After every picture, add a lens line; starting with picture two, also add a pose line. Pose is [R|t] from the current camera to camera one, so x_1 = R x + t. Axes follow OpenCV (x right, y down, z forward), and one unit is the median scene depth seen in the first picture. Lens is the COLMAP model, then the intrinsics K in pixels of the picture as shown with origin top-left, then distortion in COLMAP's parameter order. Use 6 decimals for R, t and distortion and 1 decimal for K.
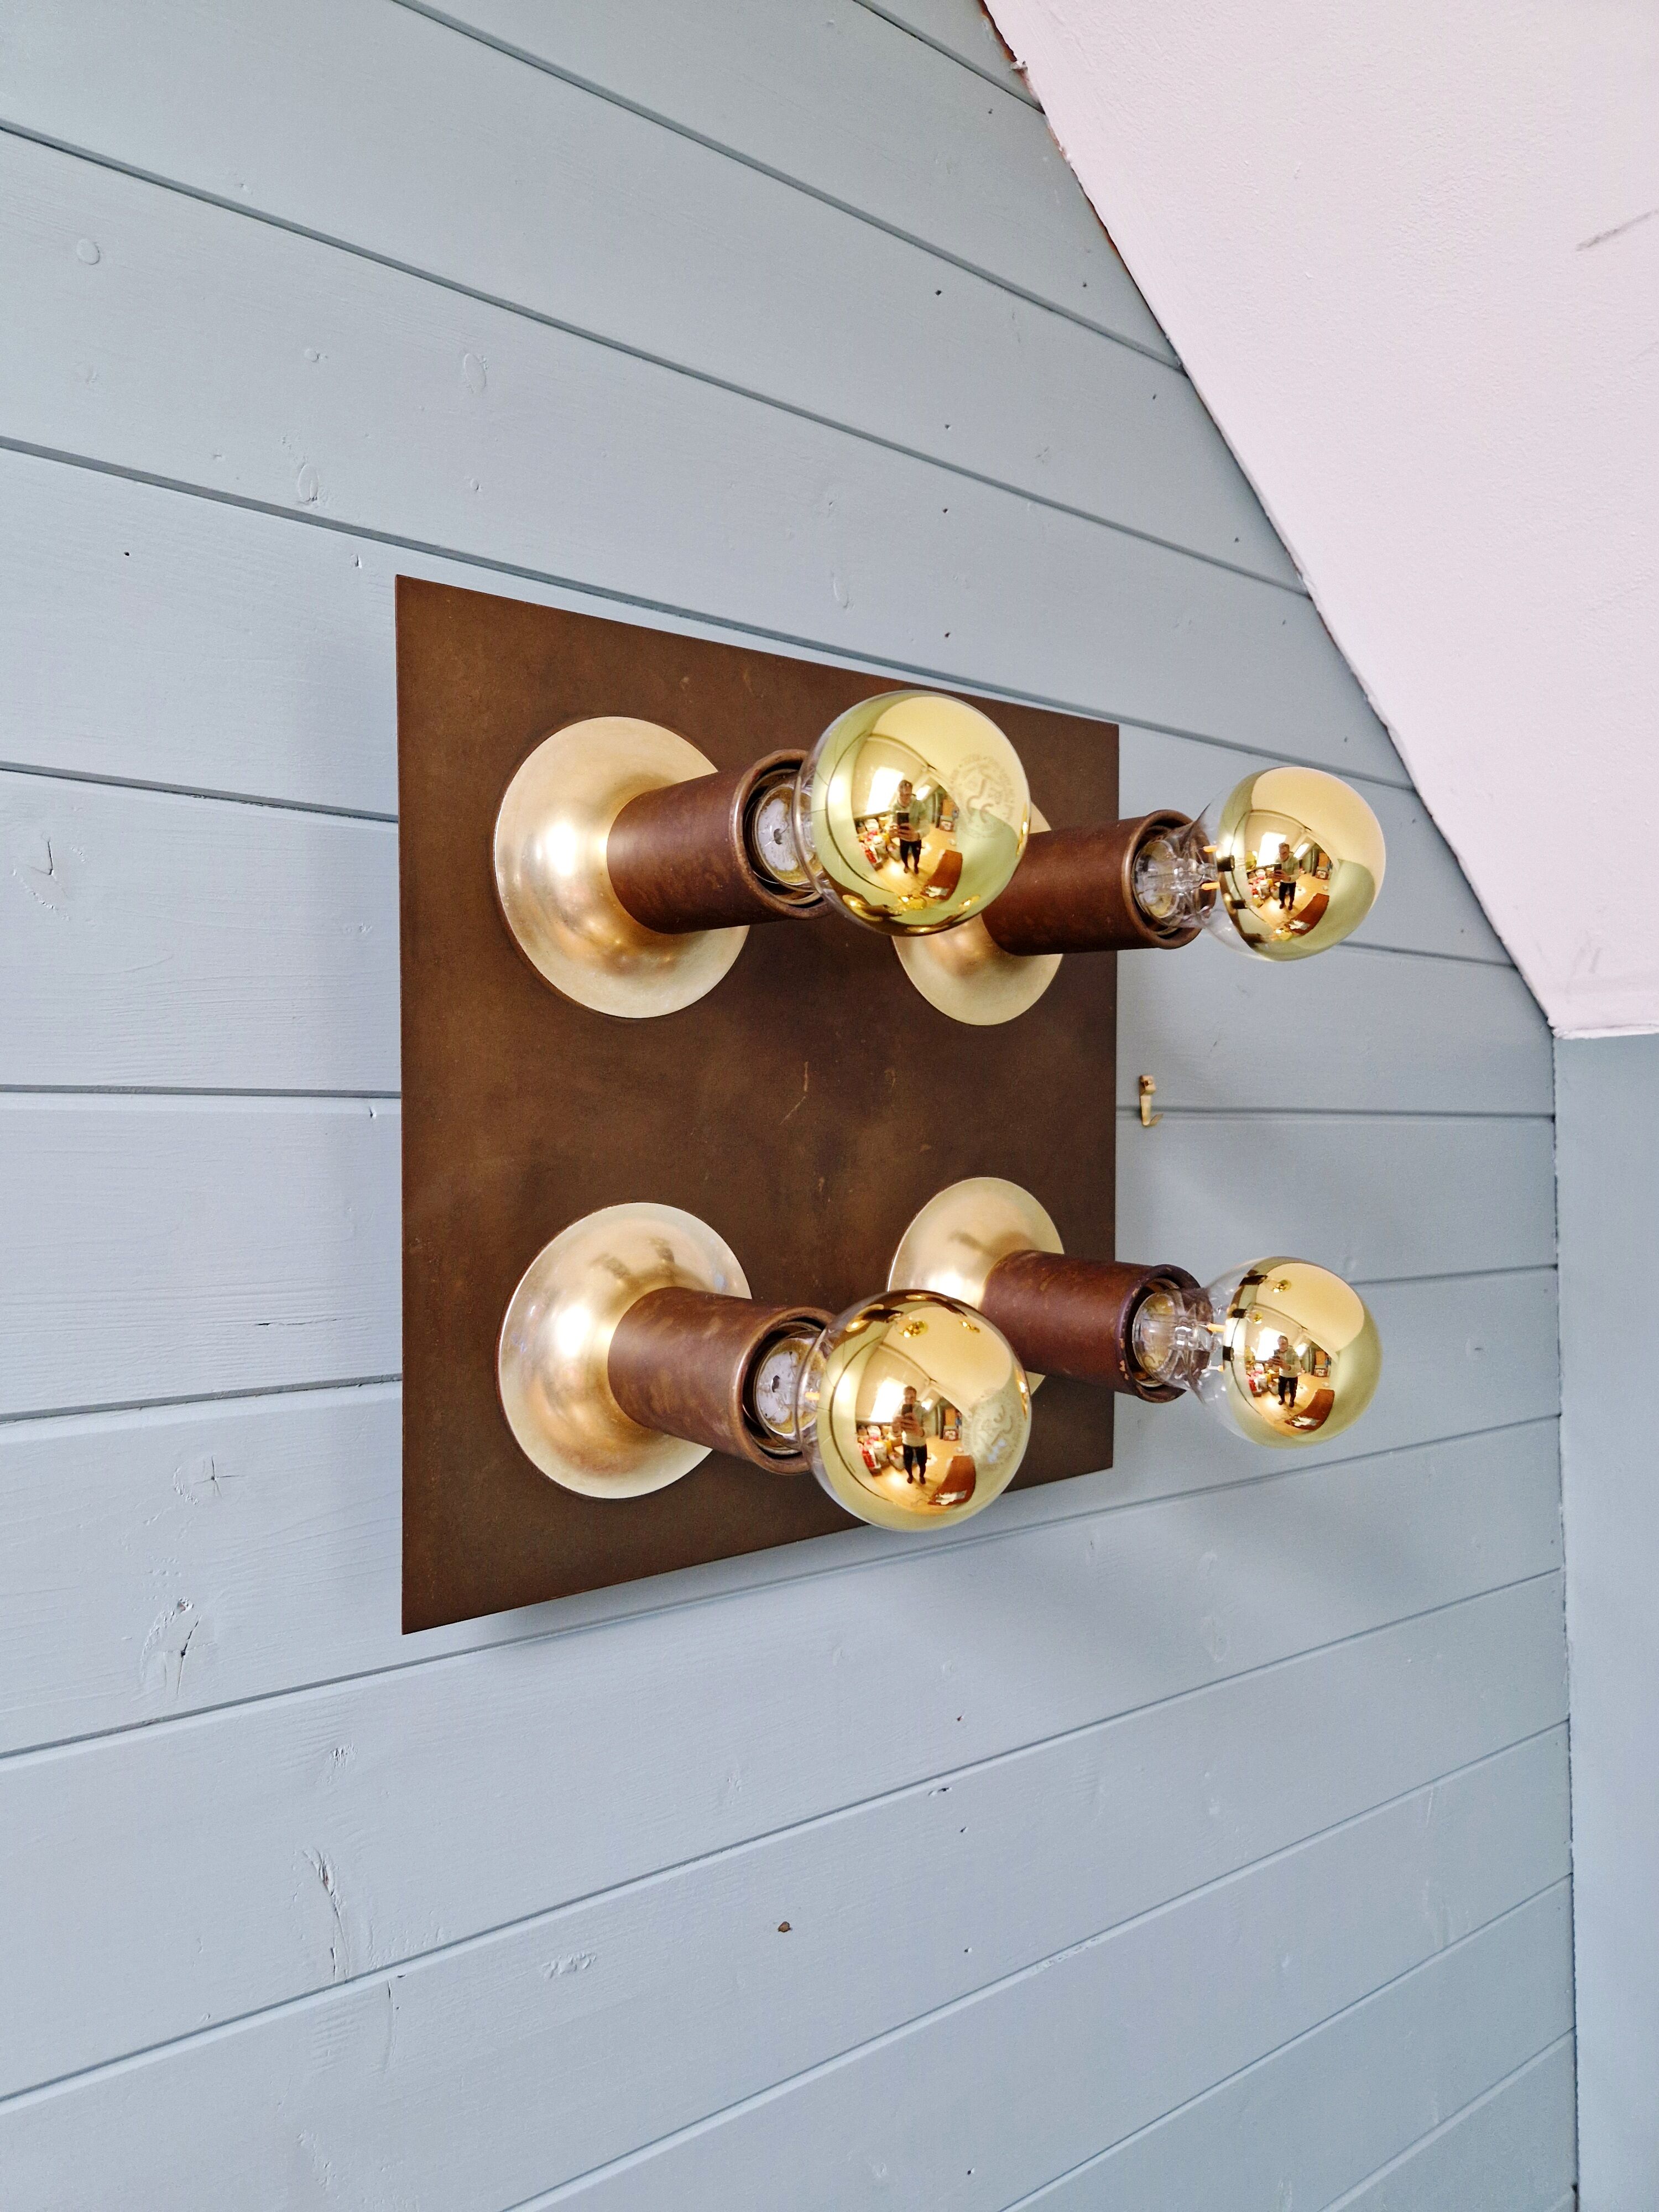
lens RADIAL K [[1515.7, 0, 829.5], [0, 1515.7, 1106.0], [0, 0, 1]] dist [0.056457, -0.054548]
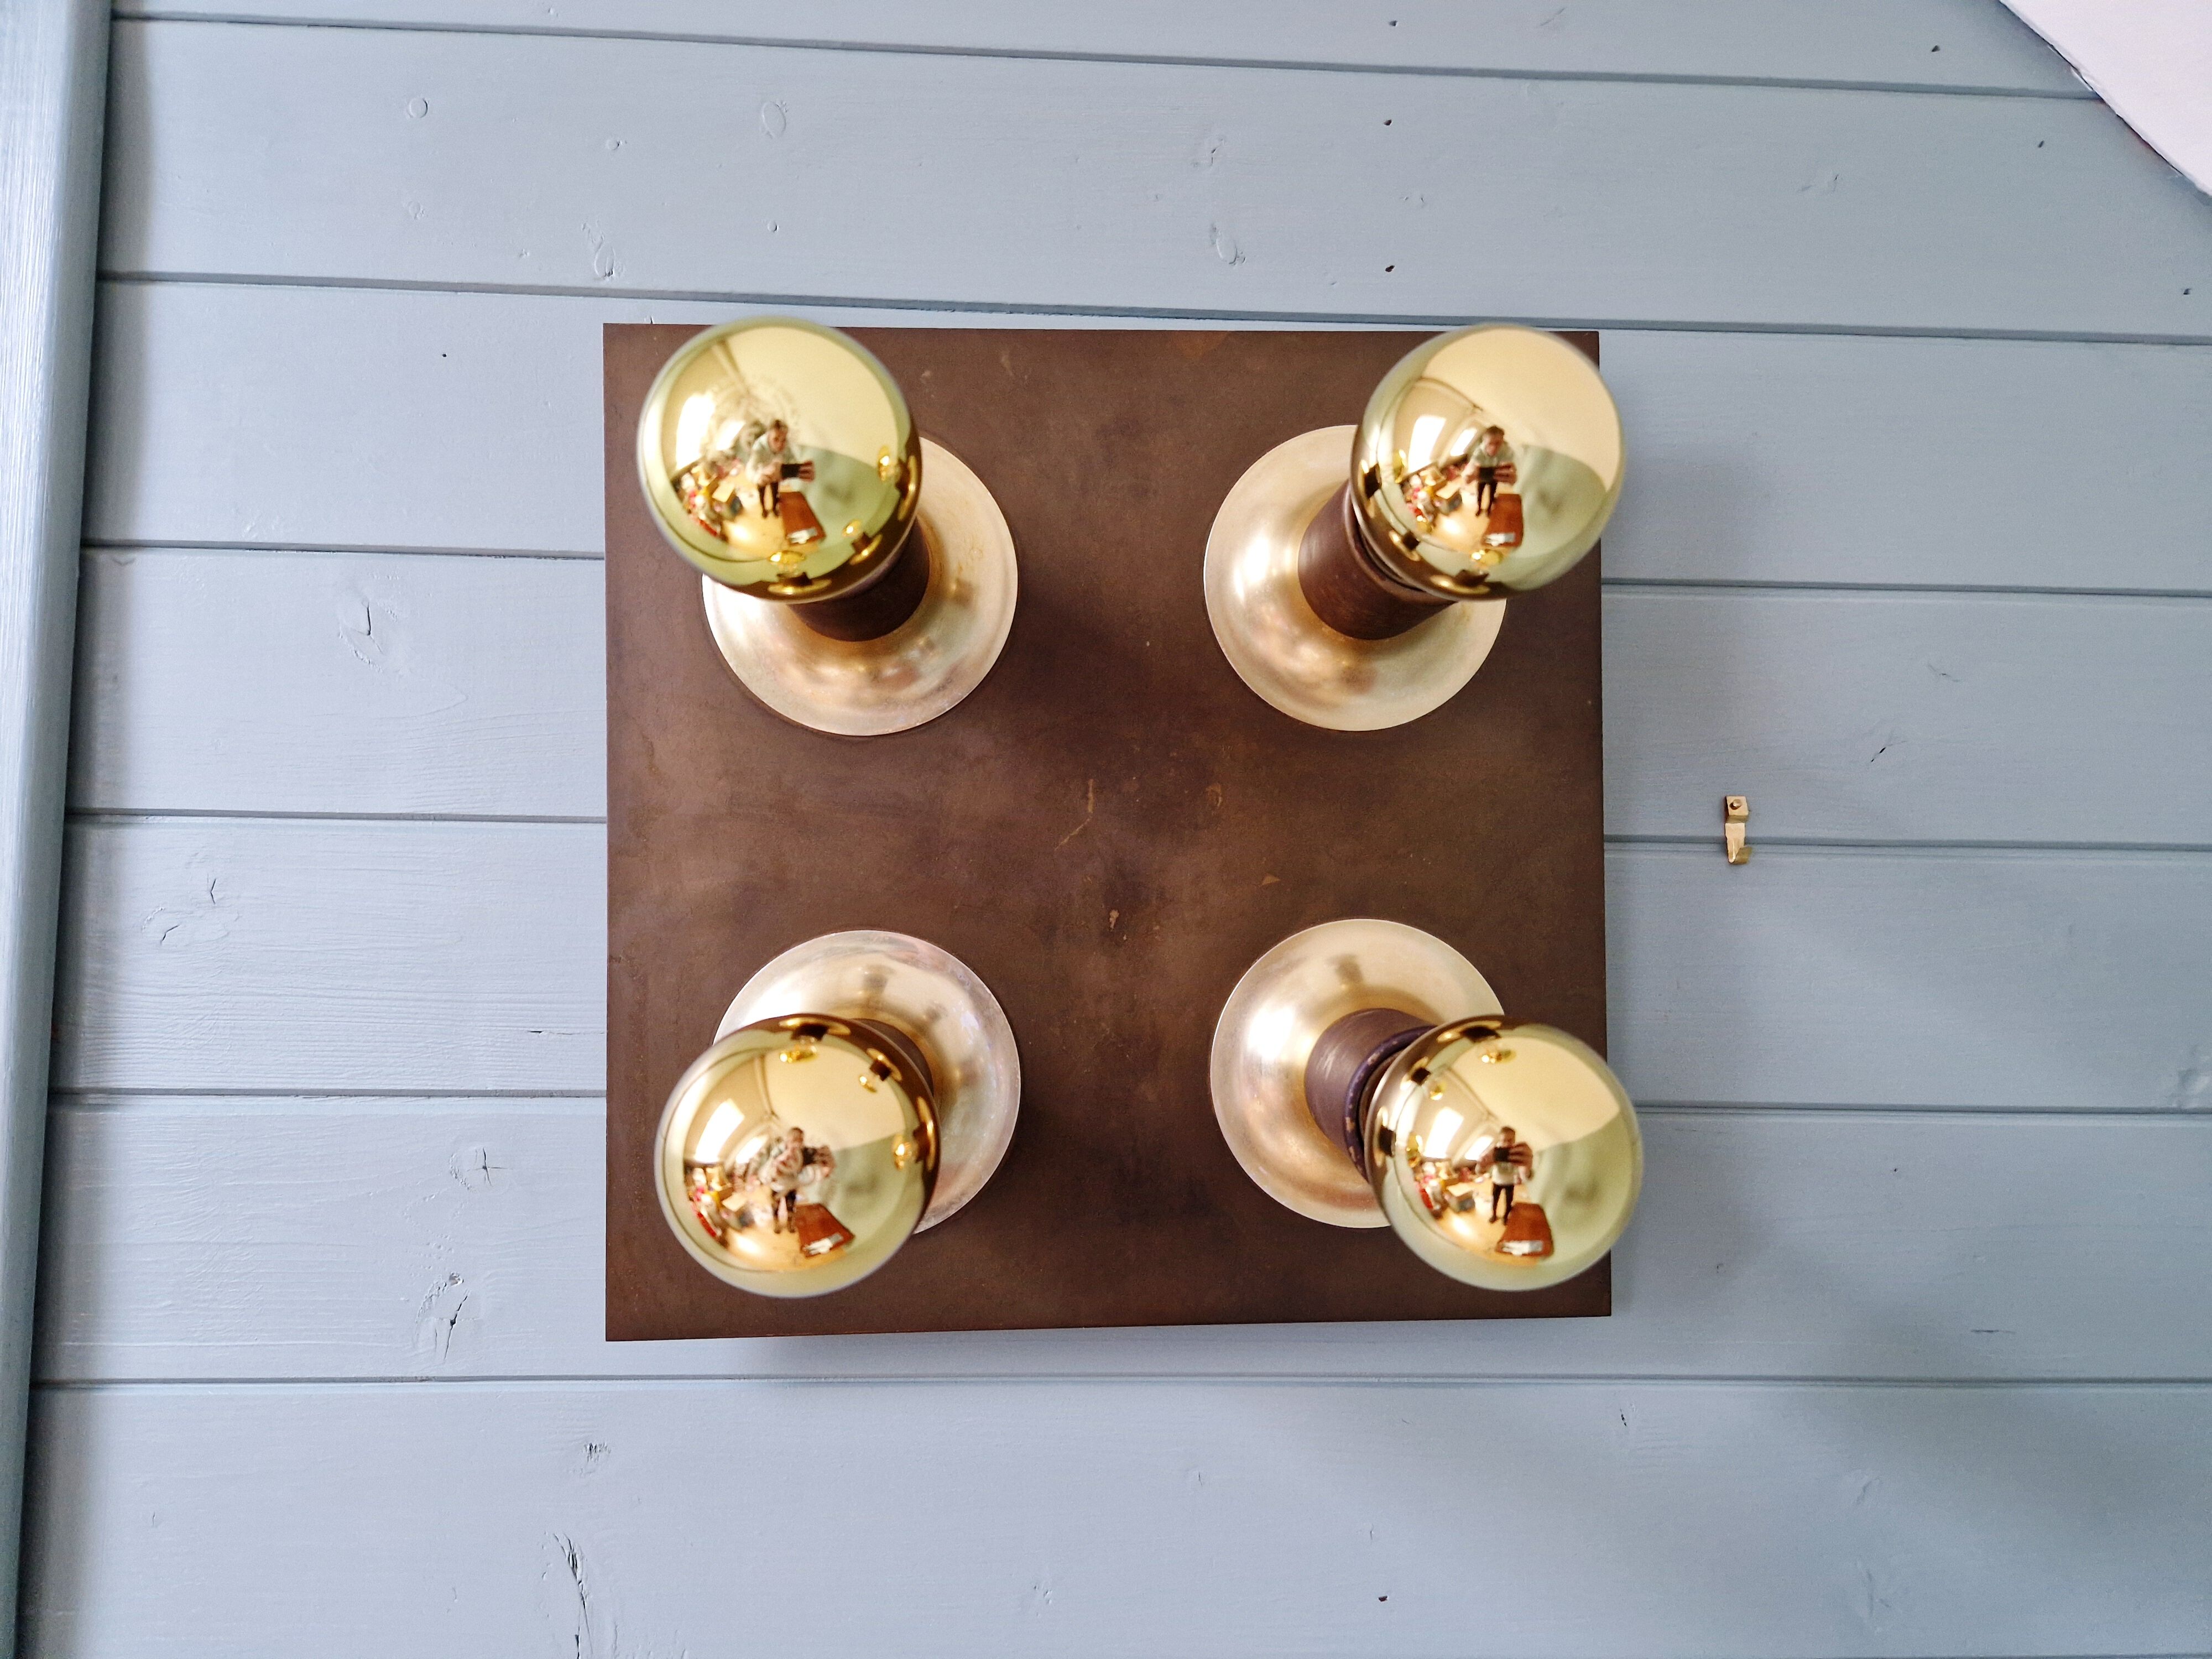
lens RADIAL K [[1531.1, 0, 1117.2], [0, 1531.1, 844.5], [0, 0, 1]] dist [0.057332, -0.055577]
pose [[0.820973, -0.019727, -0.570626, 0.570518], [-0.002945, 0.999243, -0.038782, 0.048943], [0.570959, 0.033519, 0.820294, 0.316072]]
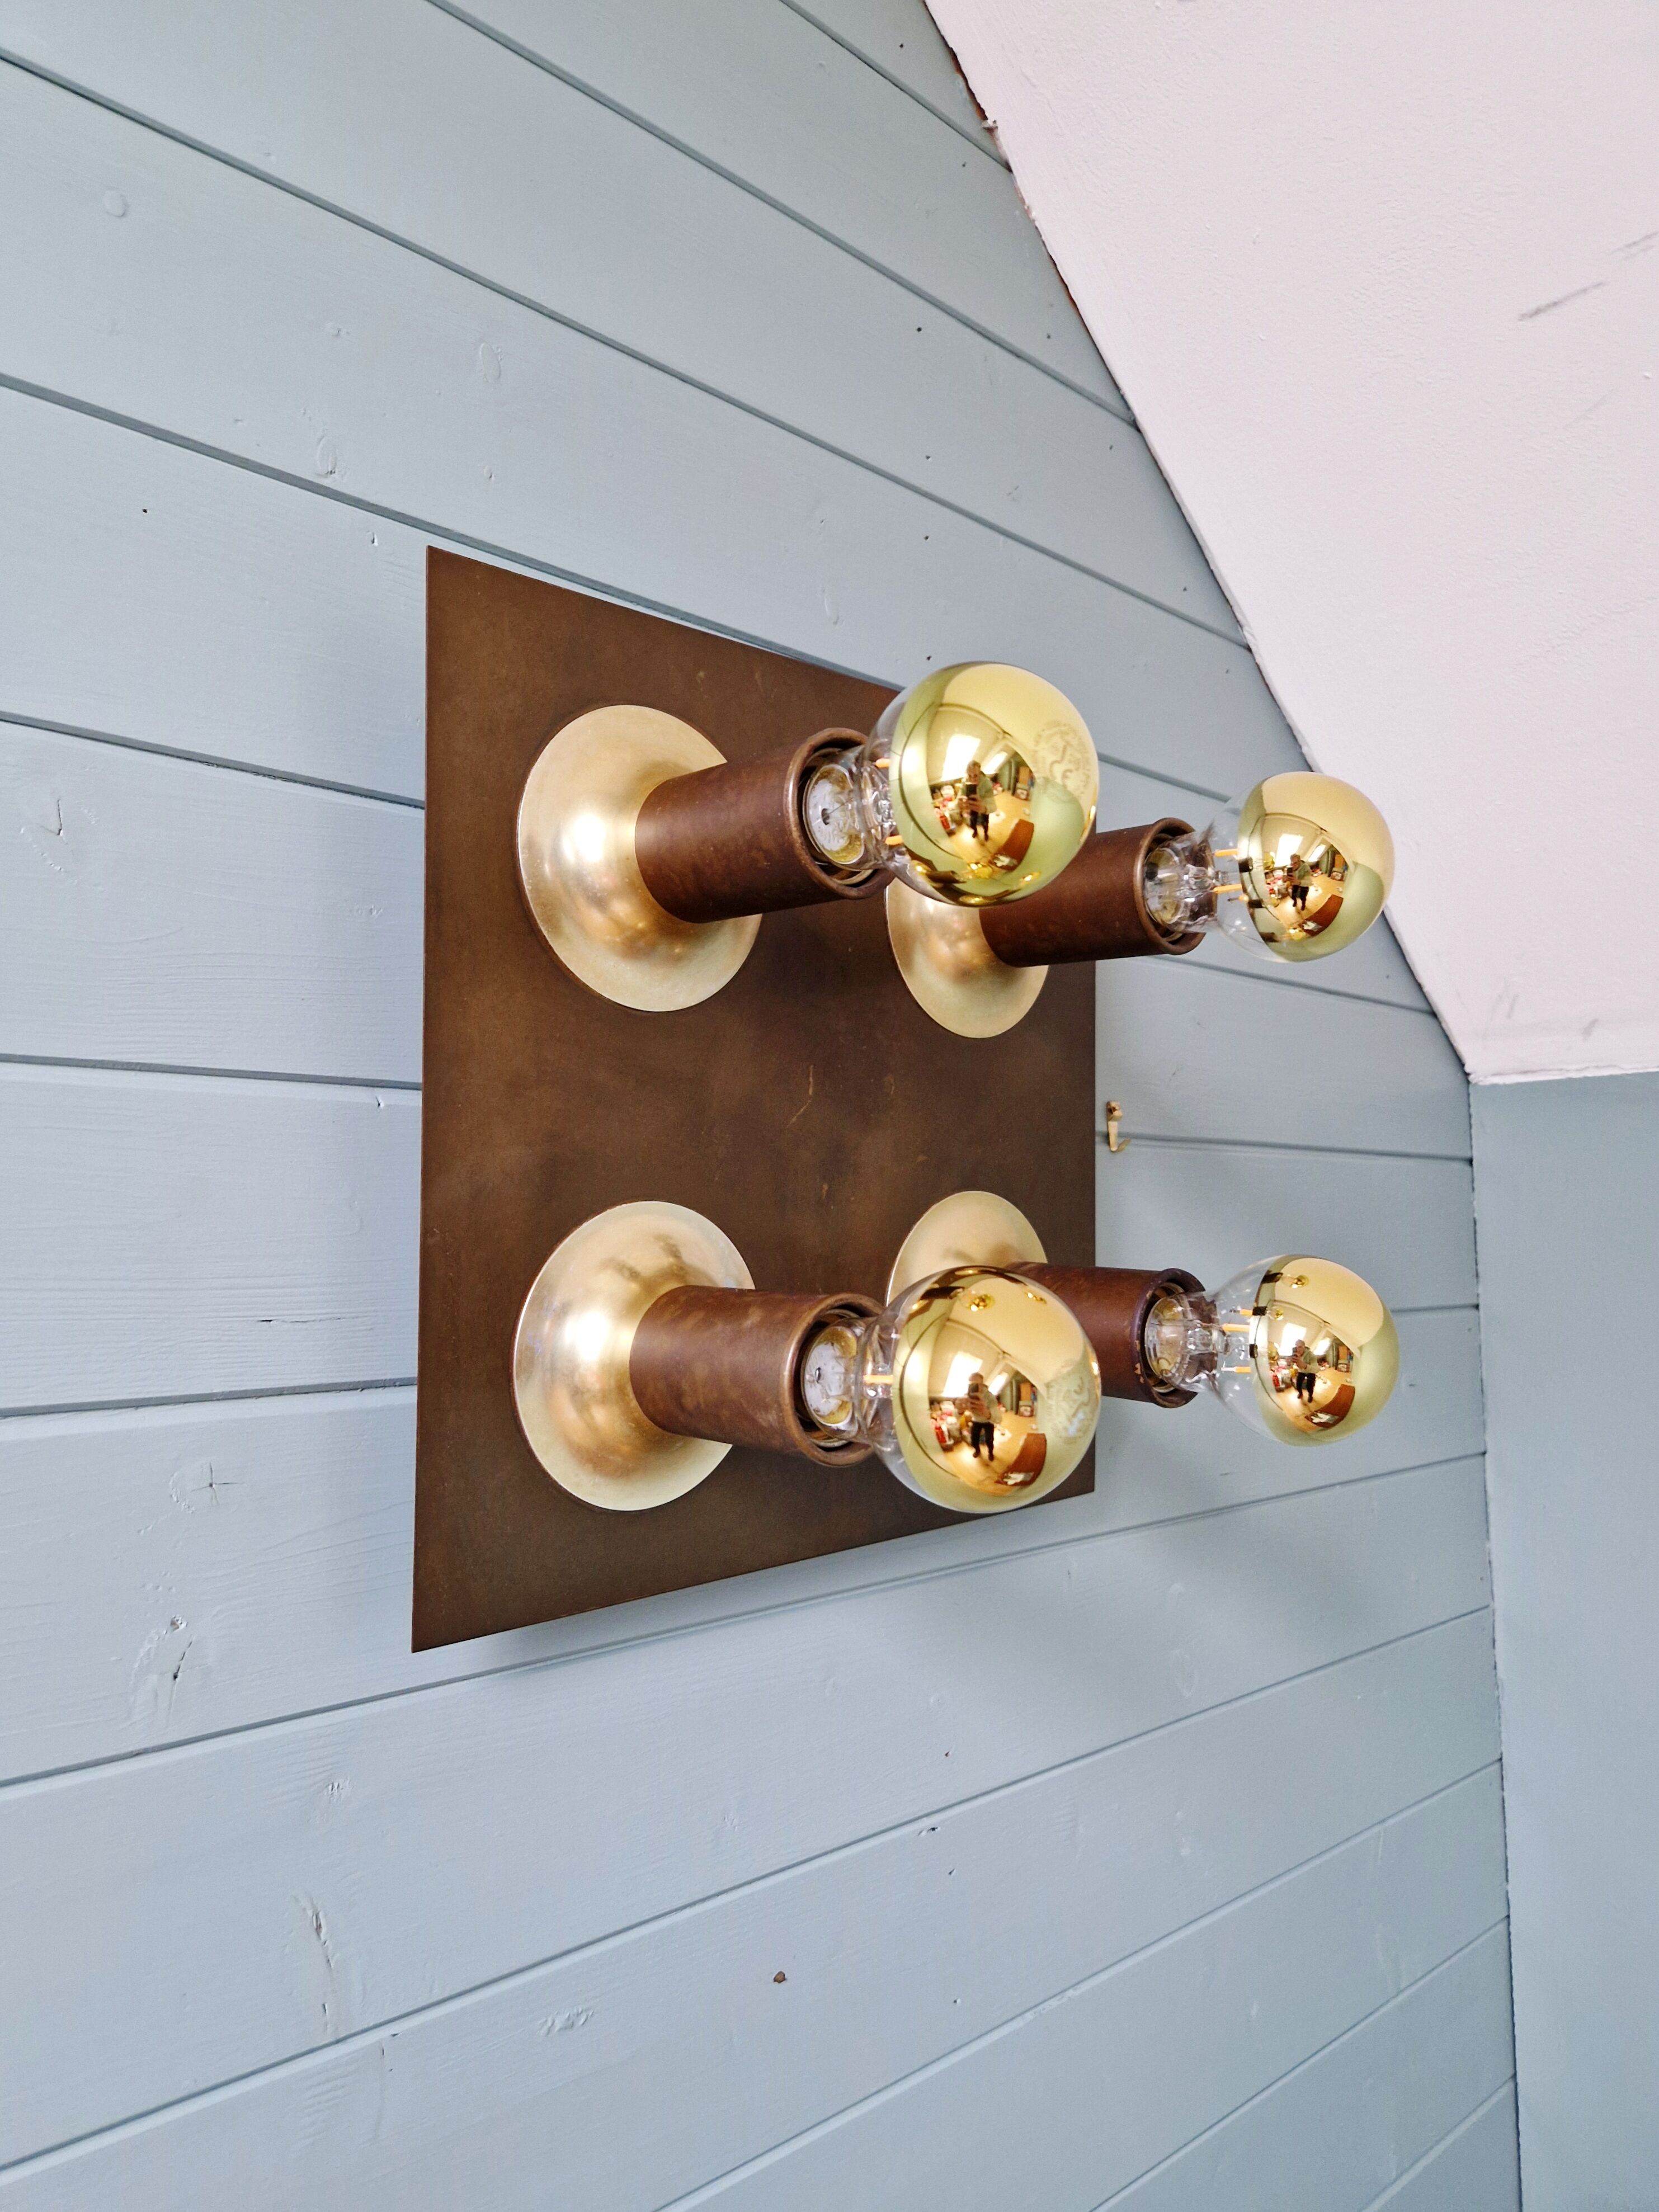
lens RADIAL K [[1531.2, 0, 829.5], [0, 1531.2, 1106.0], [0, 0, 1]] dist [0.057332, -0.055577]
pose [[0.995258, 0.007181, 0.097009, -0.112911], [-0.001466, 0.998266, -0.058854, 0.062983], [-0.097263, 0.058433, 0.993542, 0.013943]]
